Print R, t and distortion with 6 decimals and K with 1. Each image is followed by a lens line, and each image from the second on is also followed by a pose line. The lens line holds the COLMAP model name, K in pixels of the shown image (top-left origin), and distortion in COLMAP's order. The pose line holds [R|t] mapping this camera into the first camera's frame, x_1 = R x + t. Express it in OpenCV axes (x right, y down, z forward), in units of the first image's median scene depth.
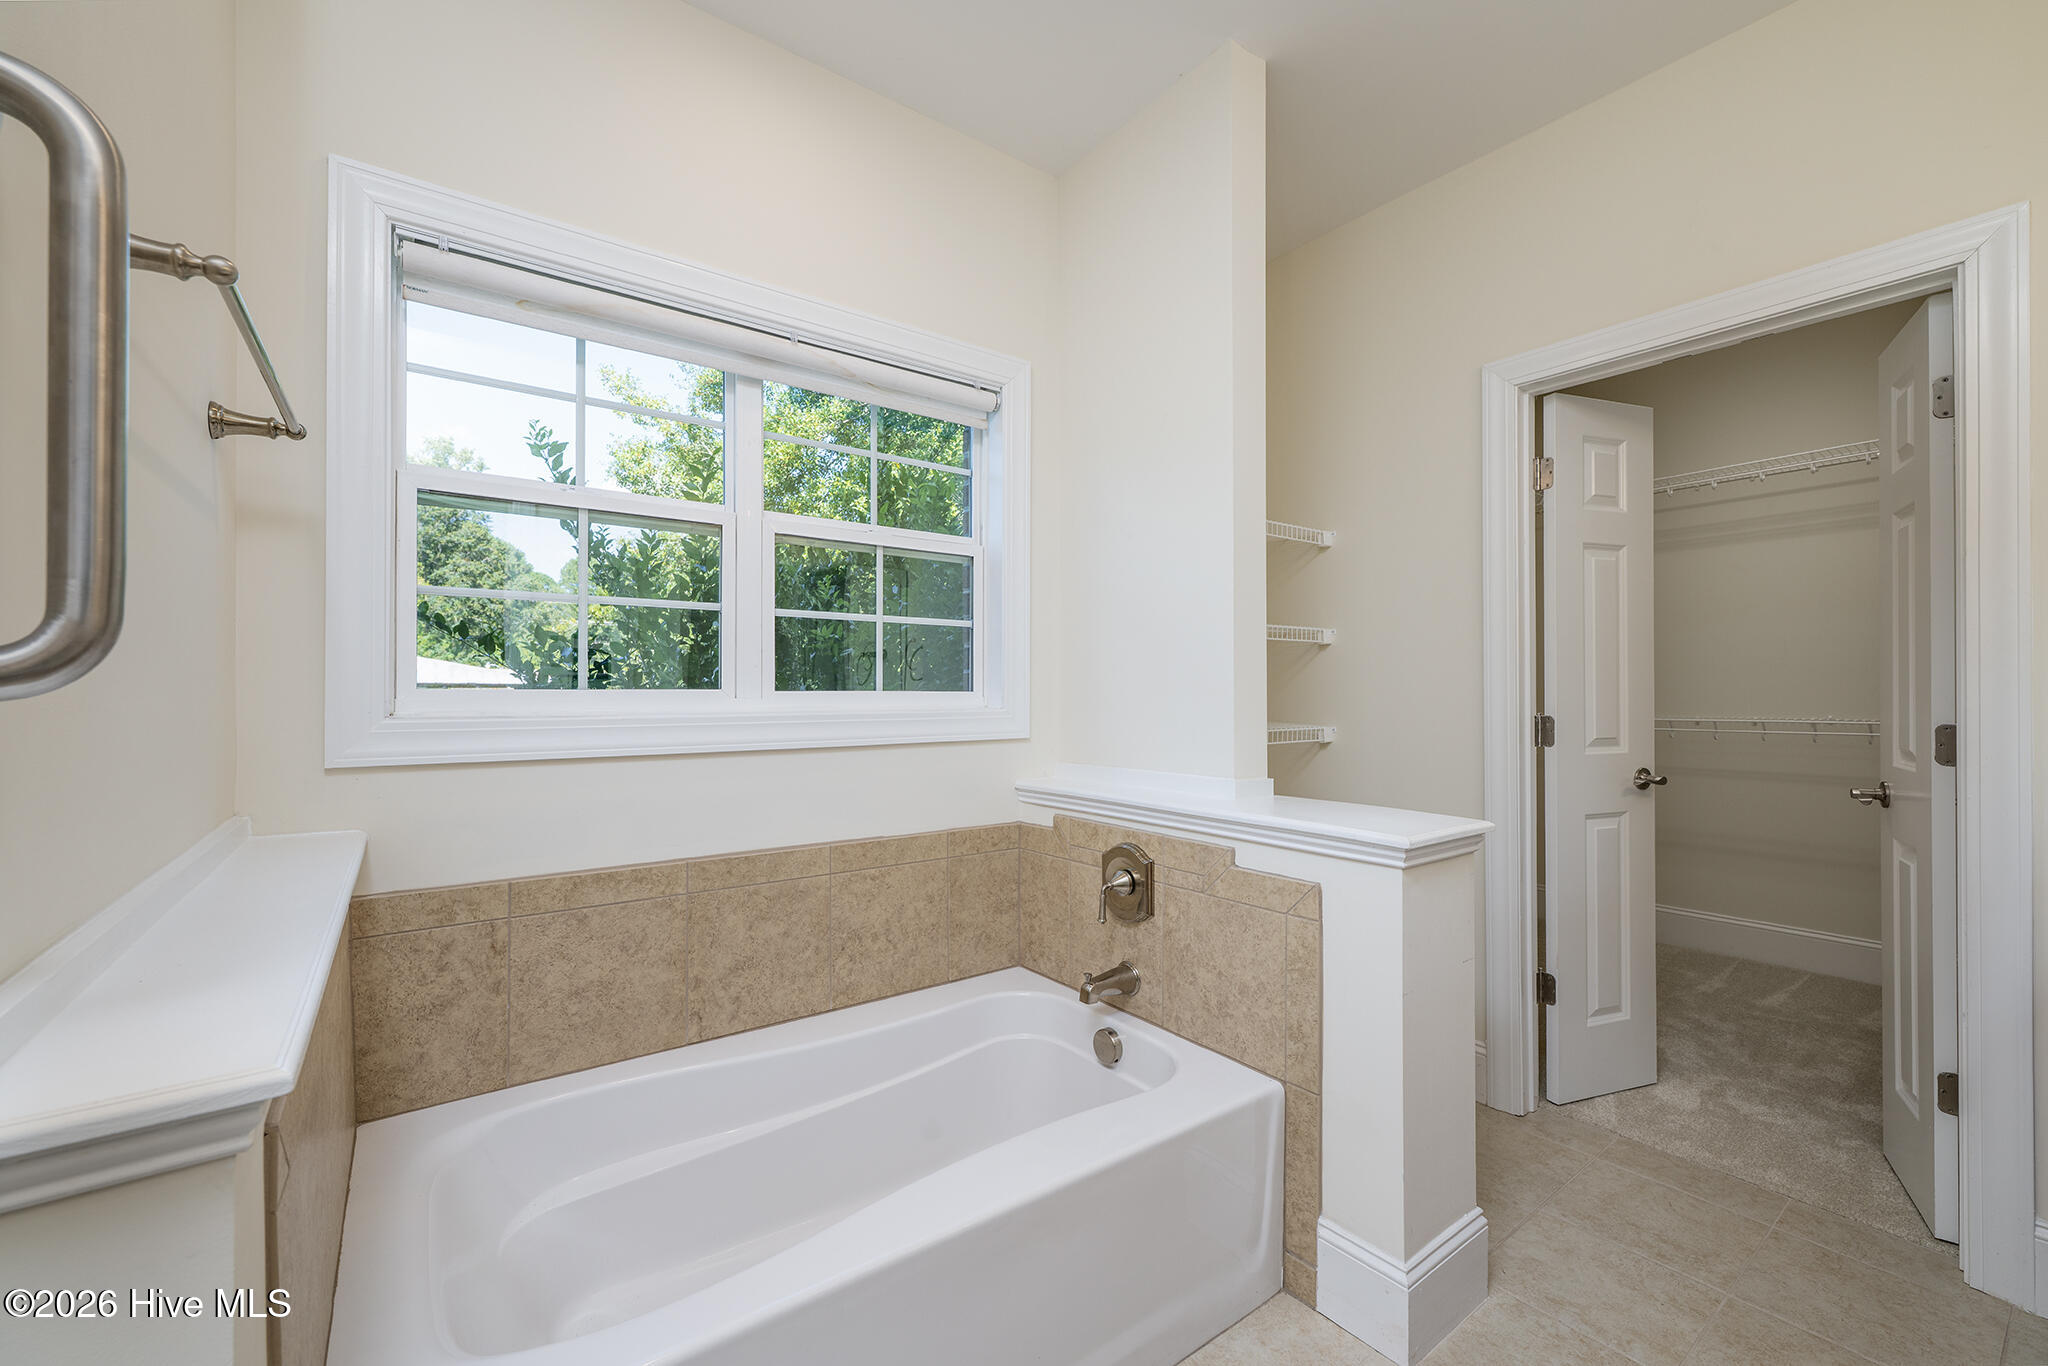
lens RADIAL K [[823.3, 0, 1020.9], [0, 823.3, 688.2], [0, 0, 1]] dist [-0.000421, 0.000258]
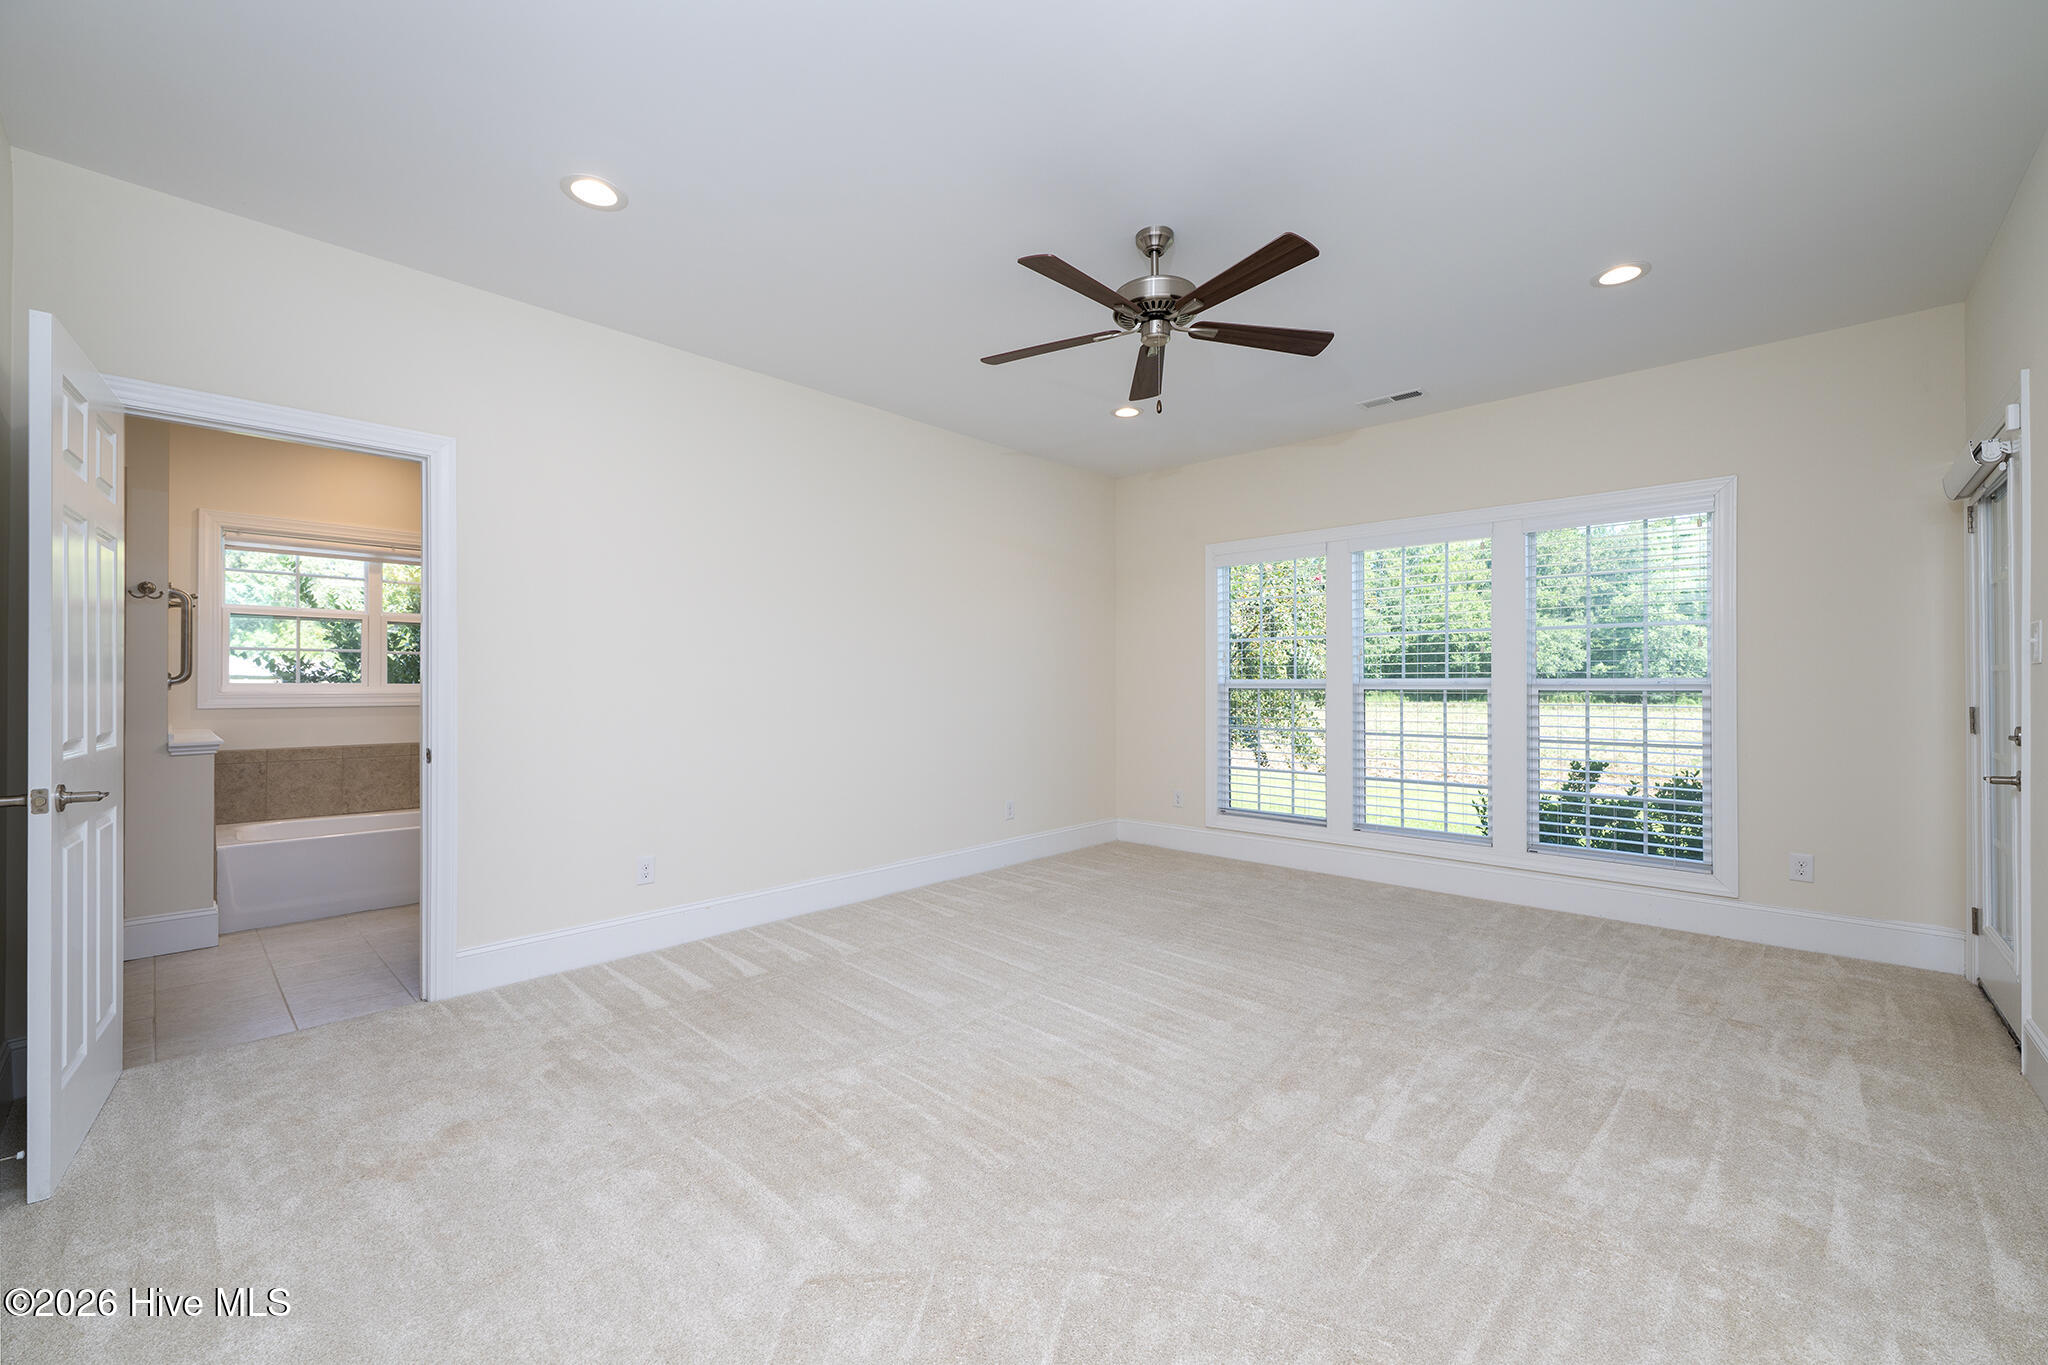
lens RADIAL K [[823.3, 0, 1020.9], [0, 823.3, 687.7], [0, 0, 1]] dist [-0.000421, 0.000258]
pose [[0.985327, 0.001440, 0.170674, 1.432834], [-0.002568, 0.999976, 0.006388, -0.005514], [-0.170660, -0.006732, 0.985307, -2.202085]]
